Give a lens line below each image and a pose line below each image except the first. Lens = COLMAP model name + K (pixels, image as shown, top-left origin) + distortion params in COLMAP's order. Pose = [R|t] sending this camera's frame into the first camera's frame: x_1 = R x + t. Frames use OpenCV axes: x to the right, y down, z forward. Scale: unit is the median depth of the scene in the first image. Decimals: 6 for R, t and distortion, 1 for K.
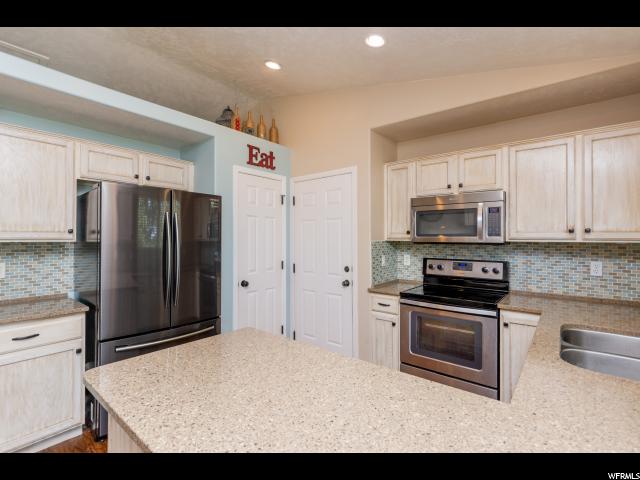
lens RADIAL K [[302.9, 0, 320.7], [0, 302.9, 238.6], [0, 0, 1]] dist [-0.000825, -0.000139]
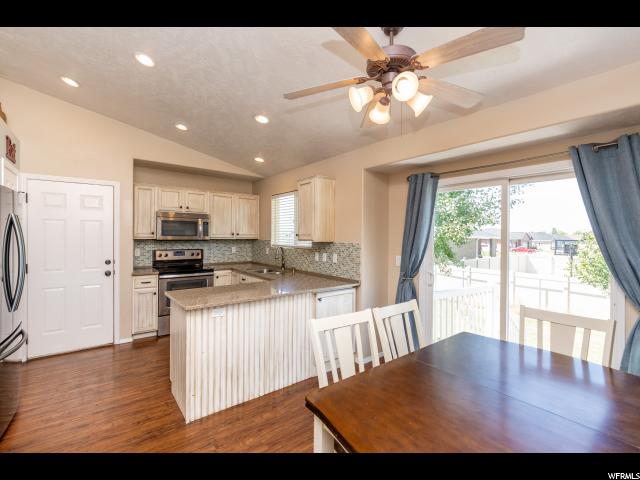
lens RADIAL K [[289.5, 0, 319.1], [0, 289.5, 236.4], [0, 0, 1]] dist [-0.000443, -0.000416]
pose [[0.213898, -0.006324, 0.976836, -1.009961], [-0.011291, 0.999896, 0.008946, -0.029229], [-0.976791, -0.012943, 0.213804, -0.126040]]
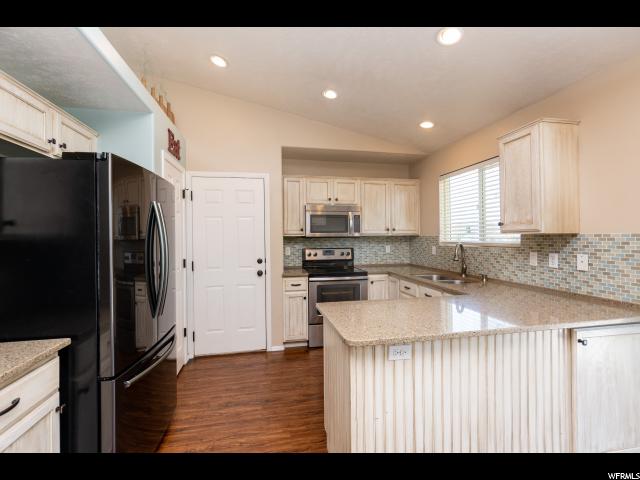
lens RADIAL K [[287.1, 0, 320.0], [0, 287.1, 240.0], [0, 0, 1]] dist [0.000143, -0.000063]
pose [[0.627971, -0.018576, 0.778015, -0.700455], [0.009442, 0.999823, 0.016251, 0.005311], [-0.778179, -0.002859, 0.628036, 0.145489]]
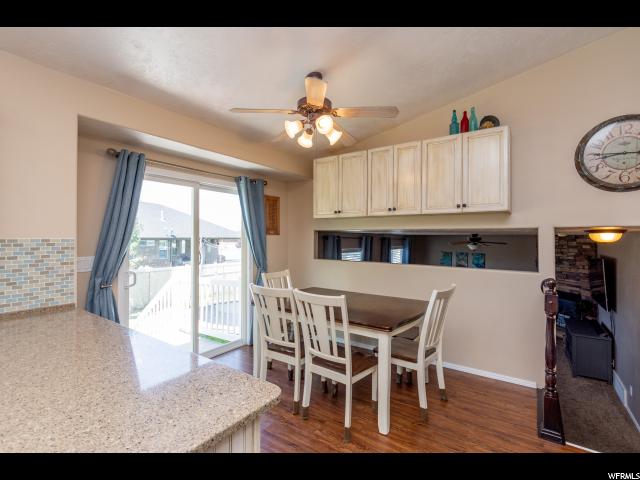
lens RADIAL K [[302.9, 0, 320.7], [0, 302.9, 238.6], [0, 0, 1]] dist [-0.000825, -0.000139]
pose [[-0.997052, -0.006369, -0.076467, -0.342866], [-0.006172, 0.999977, -0.002822, 0.004804], [0.076483, -0.002341, -0.997068, 0.734939]]
